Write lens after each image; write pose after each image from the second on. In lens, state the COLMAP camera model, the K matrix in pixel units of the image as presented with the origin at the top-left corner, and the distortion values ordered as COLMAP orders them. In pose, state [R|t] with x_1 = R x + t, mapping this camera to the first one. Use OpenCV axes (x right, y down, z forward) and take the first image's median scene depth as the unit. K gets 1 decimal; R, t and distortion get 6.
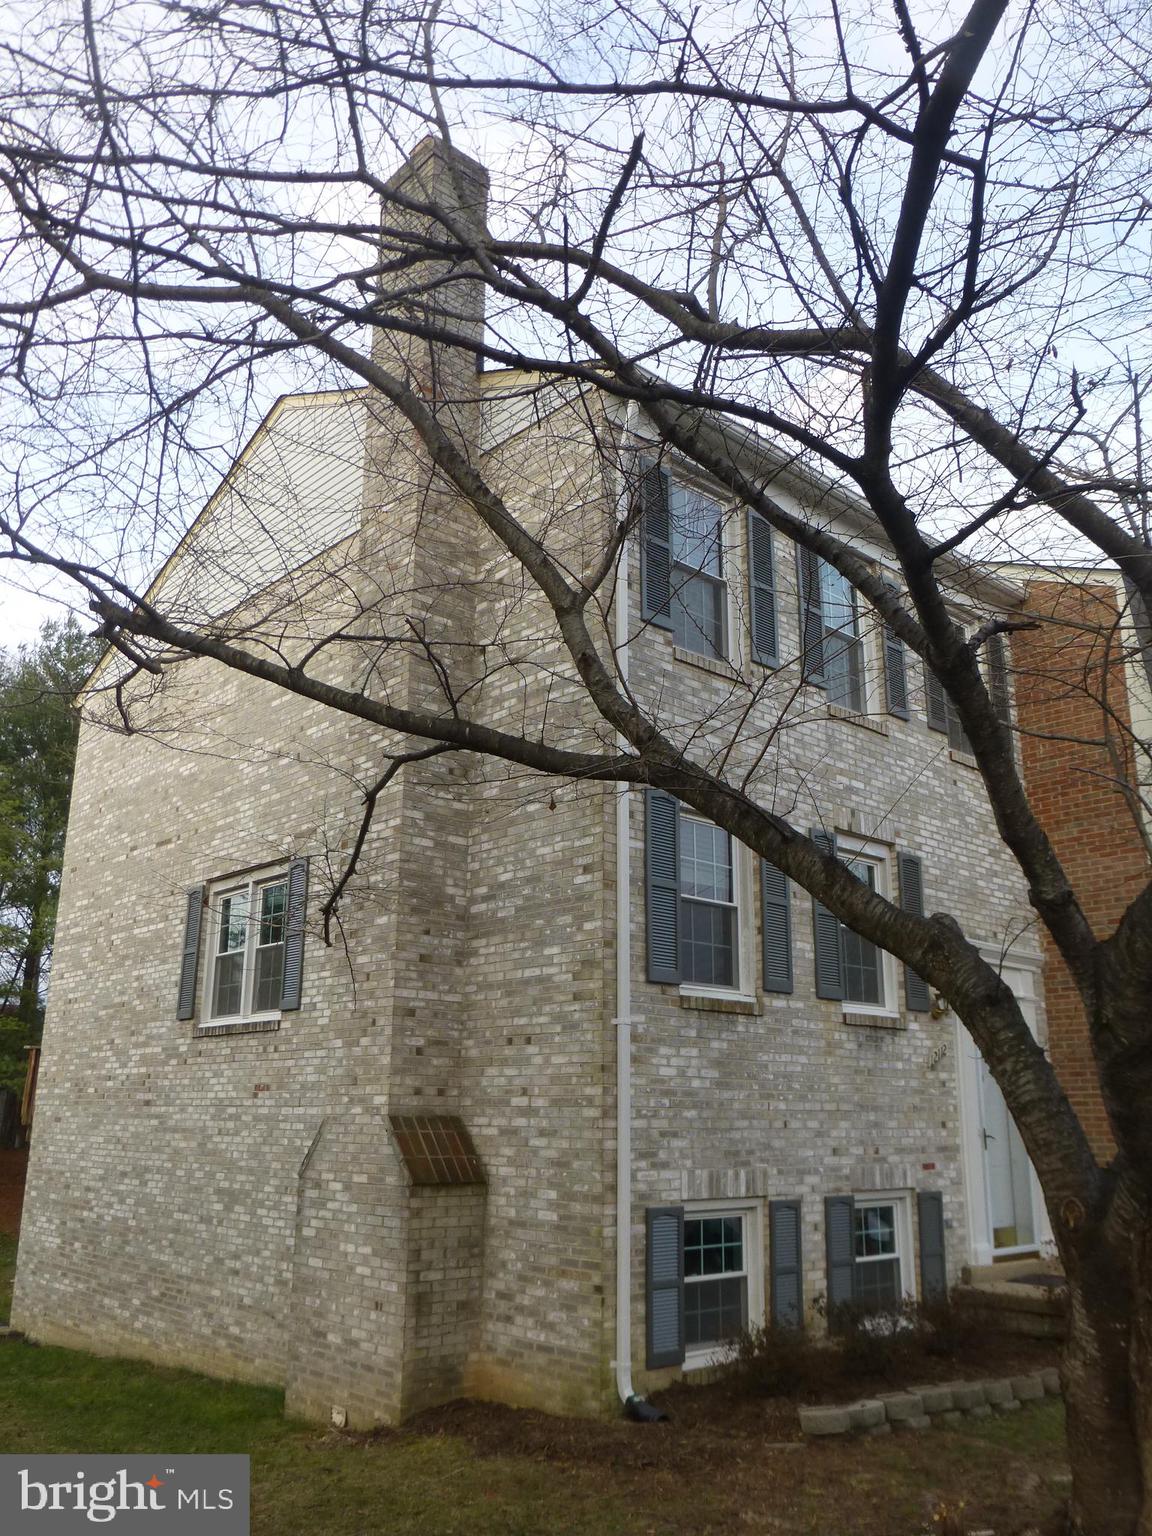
lens RADIAL K [[1224.9, 0, 576.0], [0, 1224.9, 768.0], [0, 0, 1]] dist [-0.027130, -0.005542]
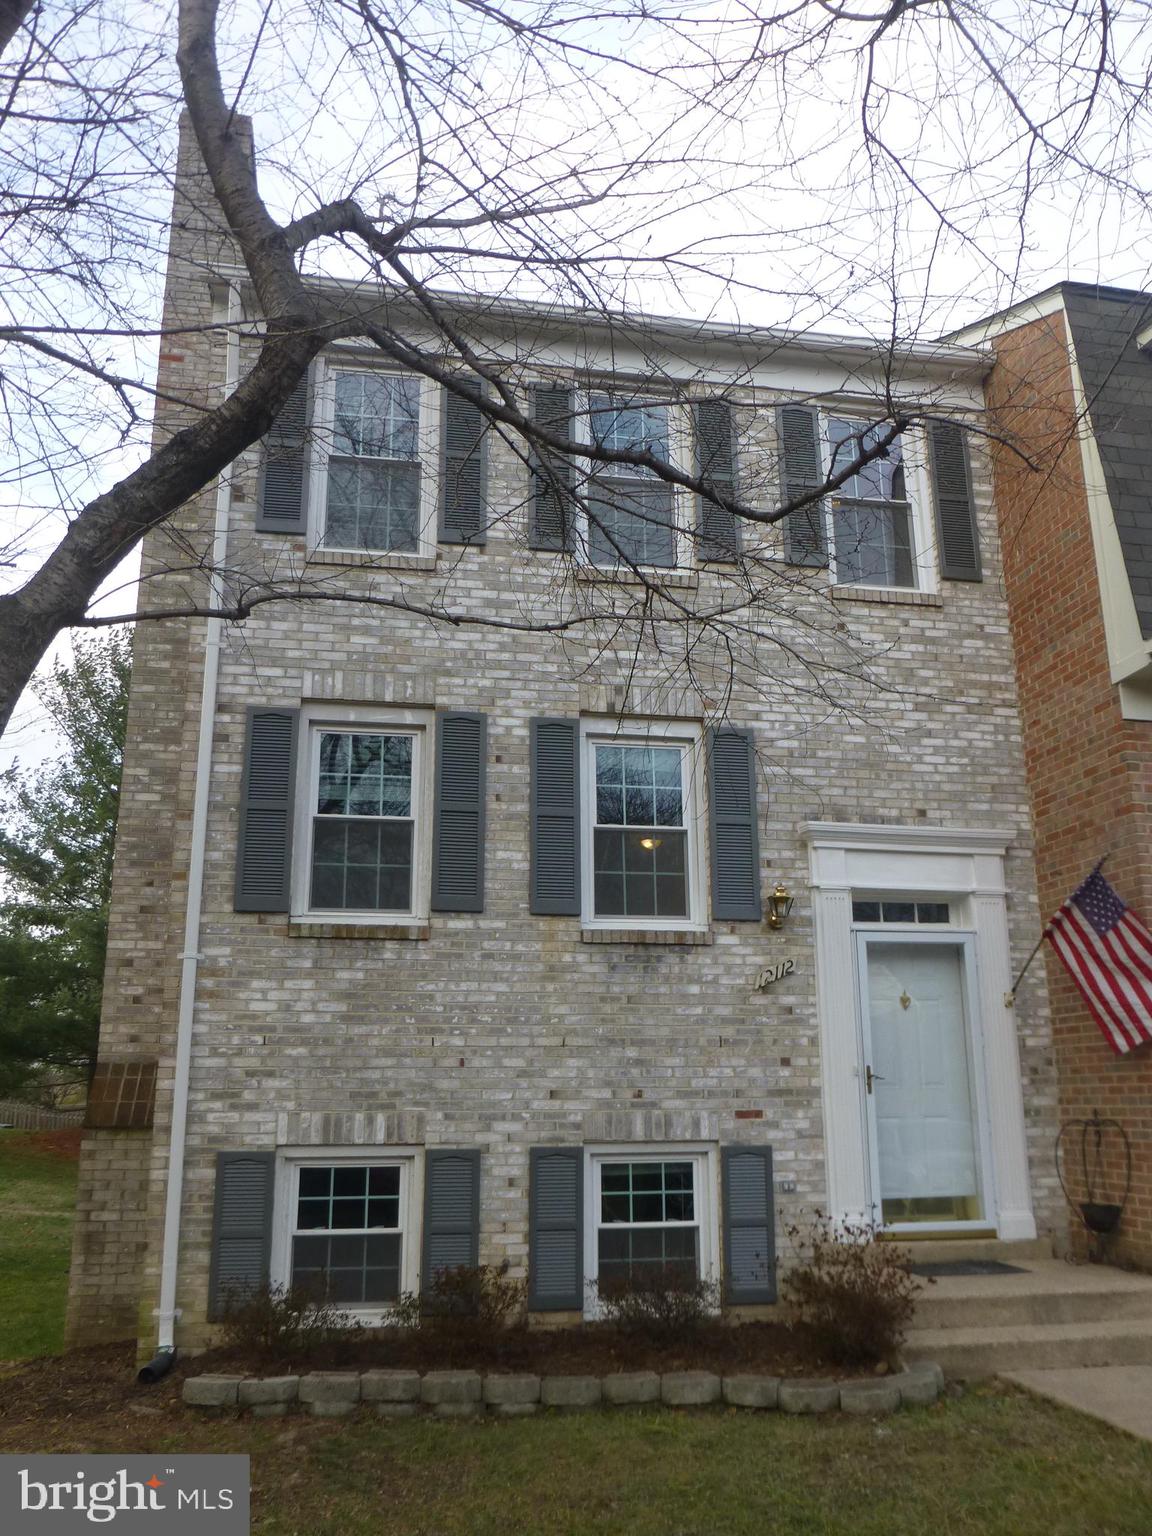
lens RADIAL K [[1224.9, 0, 576.0], [0, 1224.9, 768.0], [0, 0, 1]] dist [-0.027130, -0.005542]
pose [[0.849364, -0.150278, -0.505962, 0.691280], [0.159289, 0.986897, -0.025722, 0.118773], [0.503198, -0.058746, 0.862172, 0.301216]]
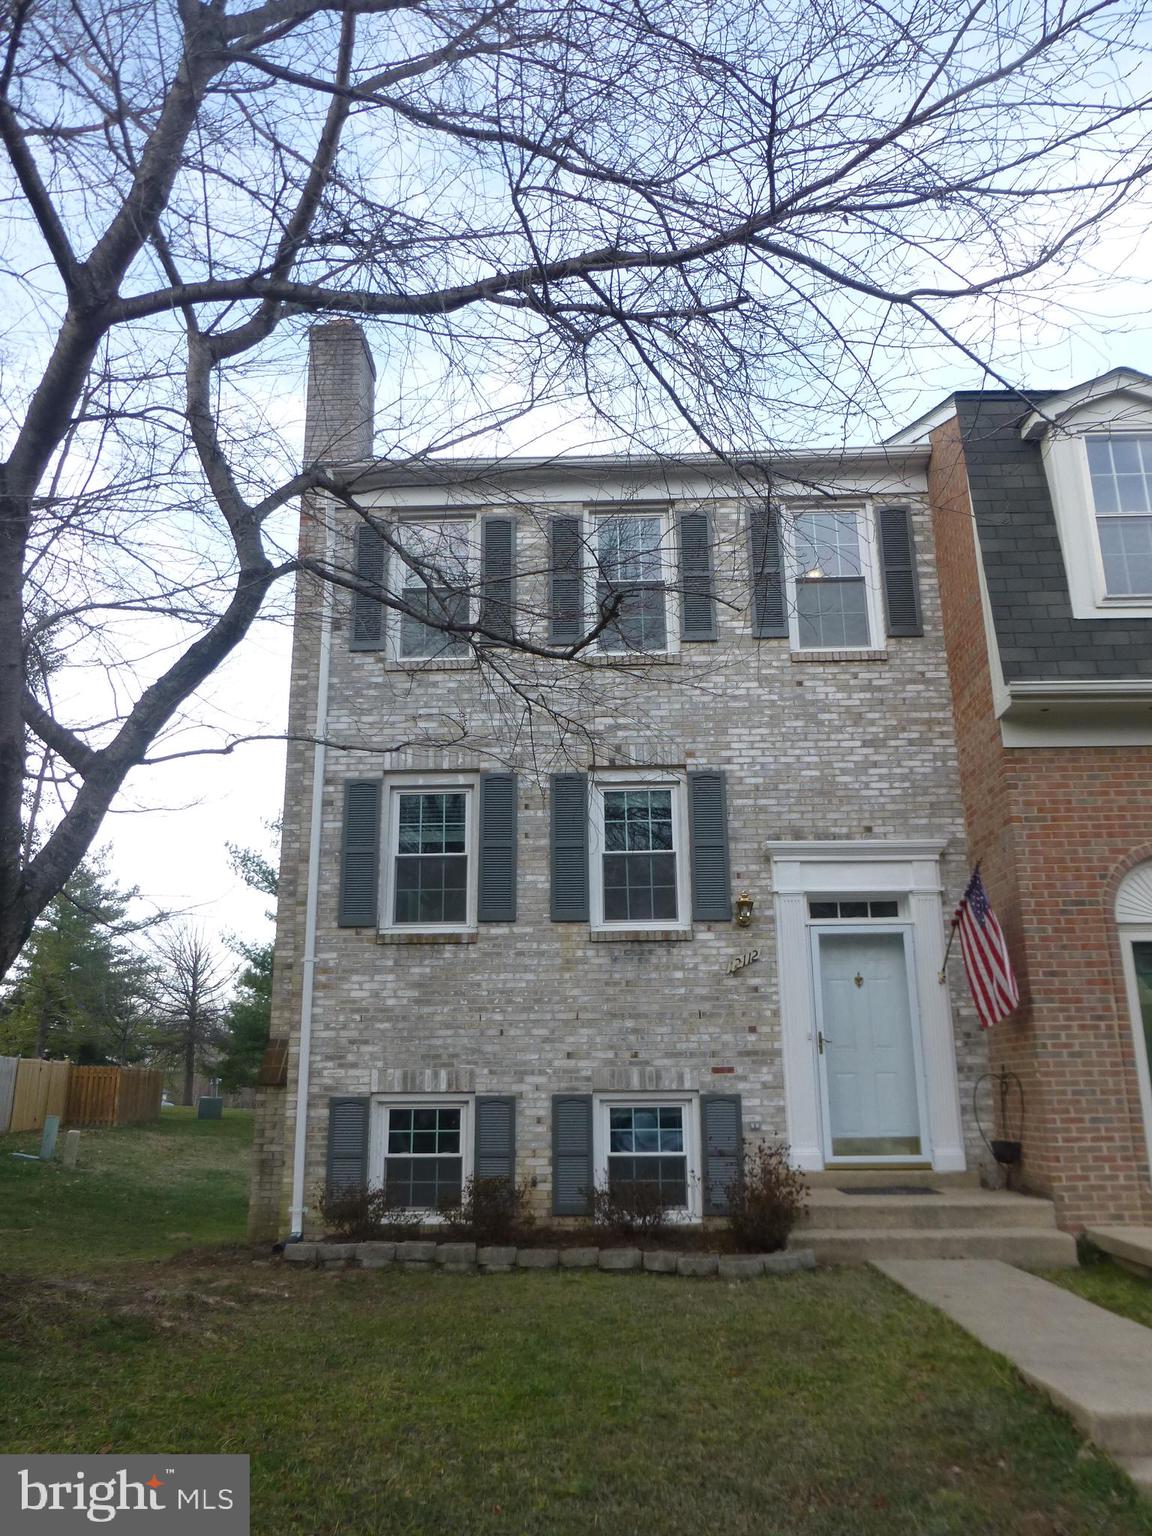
lens RADIAL K [[1143.7, 0, 576.0], [0, 1143.7, 768.0], [0, 0, 1]] dist [-0.015100, 0.001813]
pose [[0.713491, -0.206794, -0.669452, 0.986486], [0.208647, 0.974815, -0.078747, 0.142087], [0.668877, -0.083494, 0.738669, 0.251714]]
